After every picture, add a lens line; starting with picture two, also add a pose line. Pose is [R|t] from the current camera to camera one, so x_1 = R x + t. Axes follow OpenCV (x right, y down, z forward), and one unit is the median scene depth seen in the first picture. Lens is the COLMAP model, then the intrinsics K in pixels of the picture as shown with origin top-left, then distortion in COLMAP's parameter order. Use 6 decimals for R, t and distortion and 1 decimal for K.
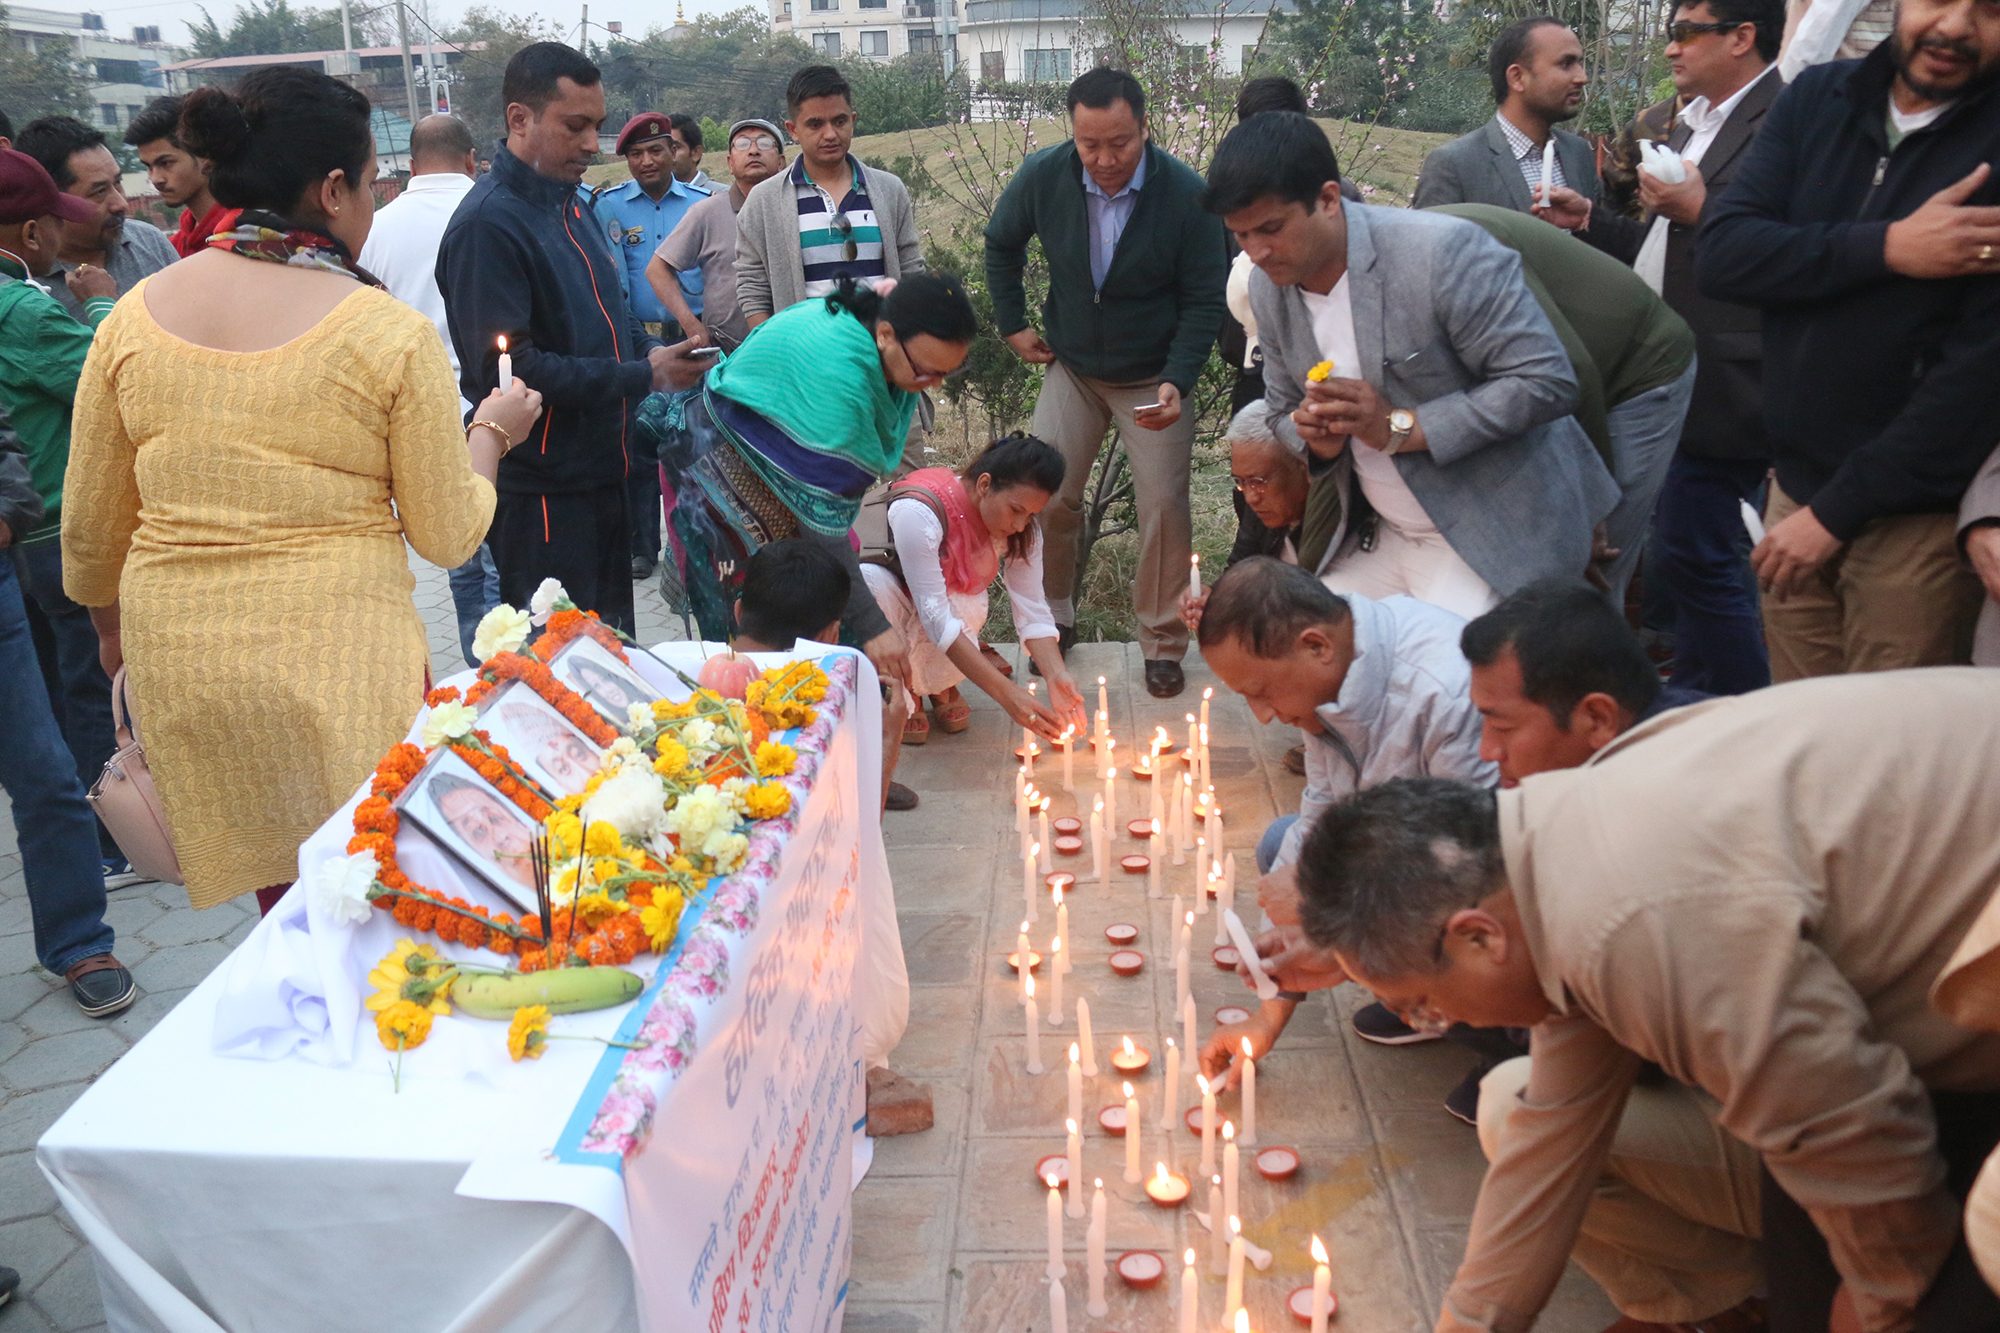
lens RADIAL K [[1620.8, 0, 996.2], [0, 1620.8, 663.3], [0, 0, 1]] dist [-0.159224, 0.123084]
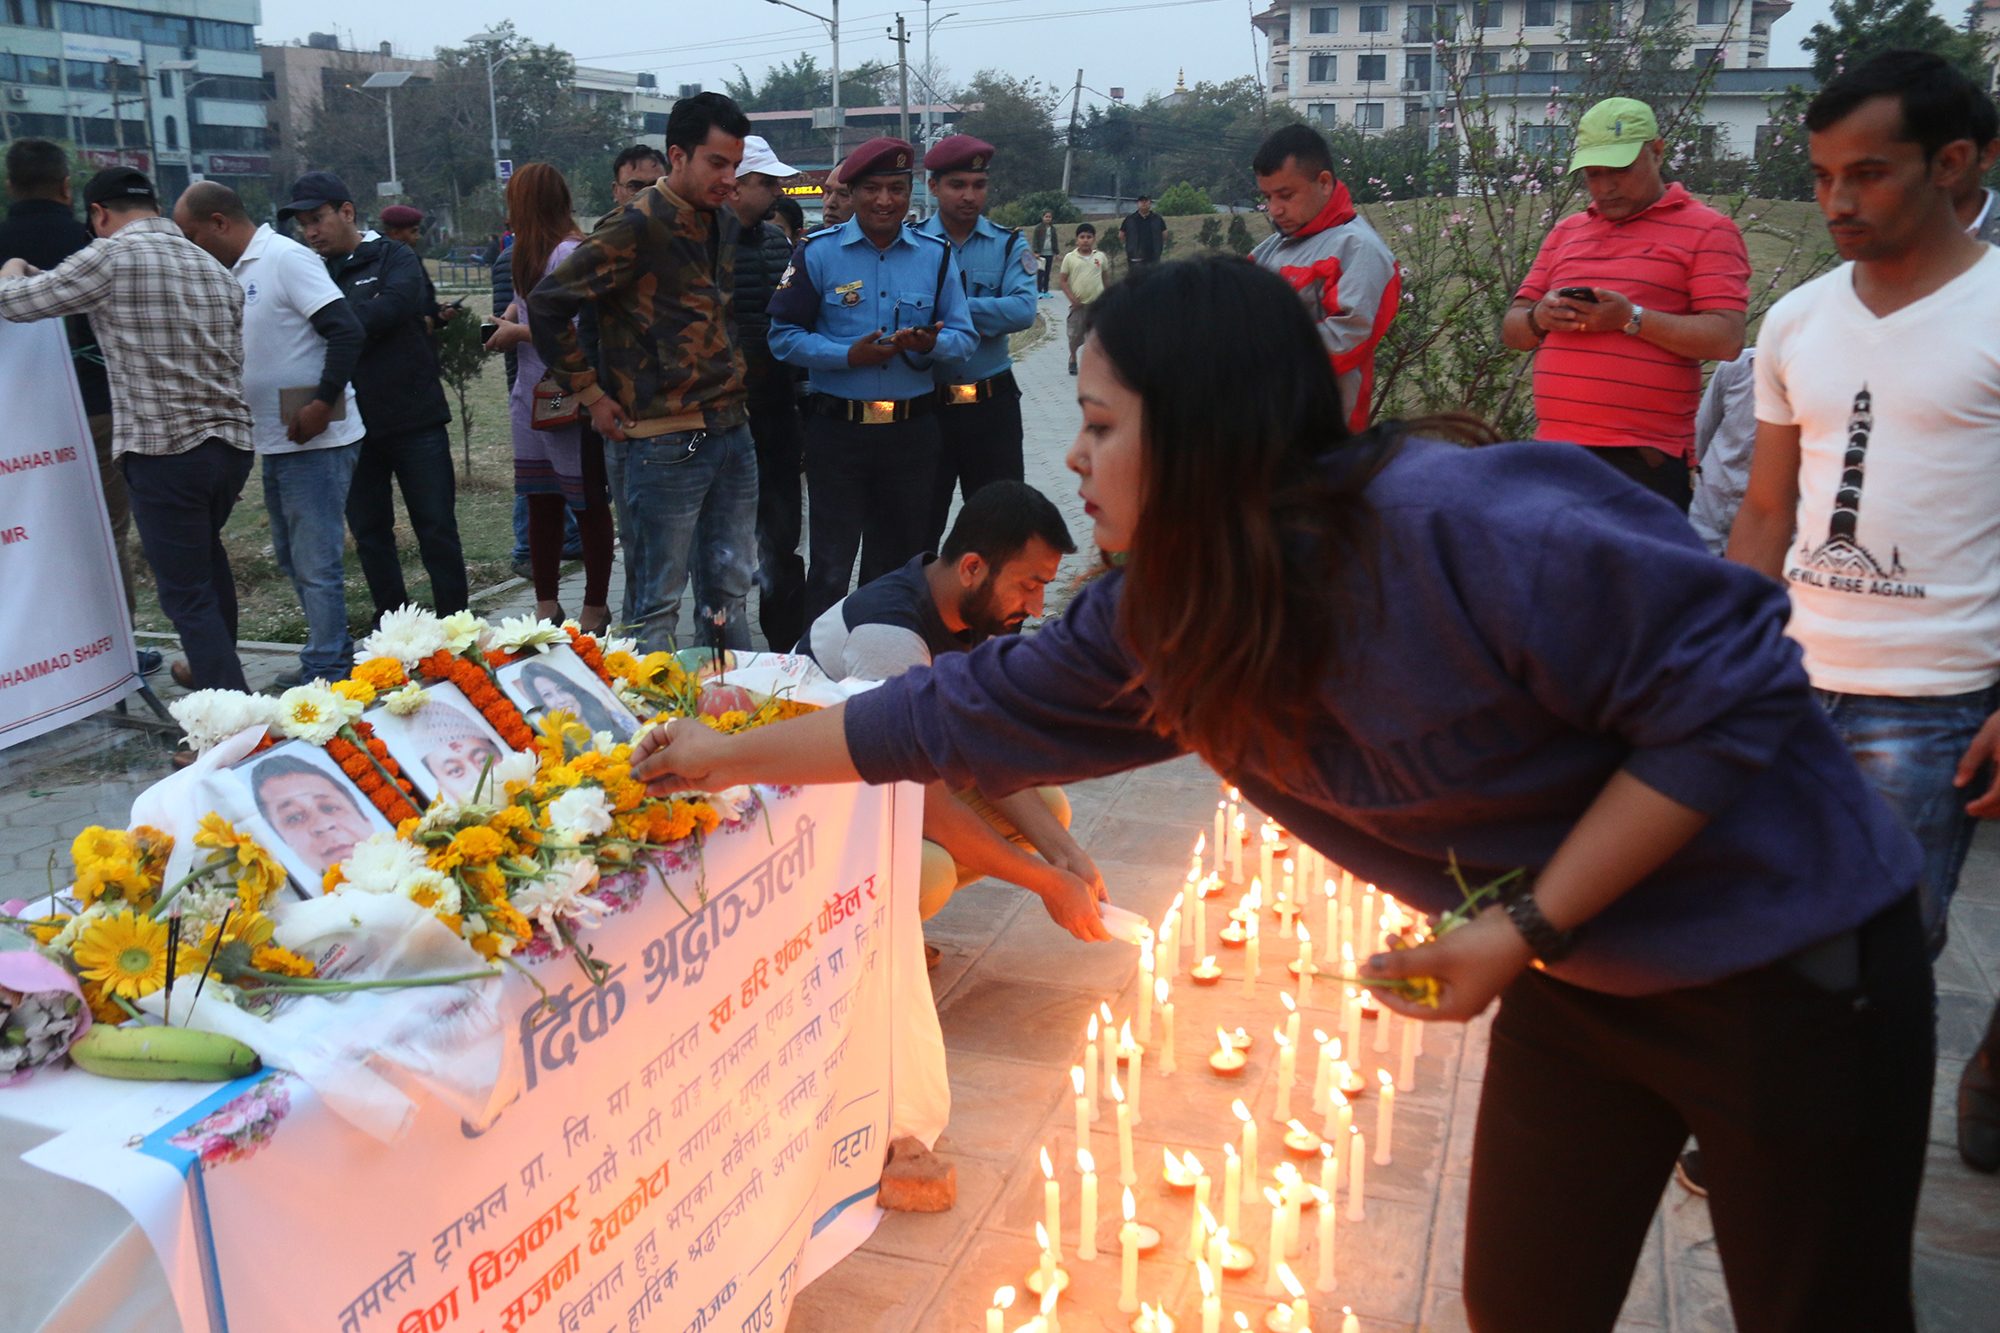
lens RADIAL K [[1624.6, 0, 992.2], [0, 1624.6, 661.7], [0, 0, 1]] dist [-0.157806, 0.126293]
pose [[0.956914, 0.096176, -0.273982, 0.217439], [-0.107444, 0.993861, -0.026385, -0.007656], [0.269762, 0.054686, 0.961373, 0.093686]]
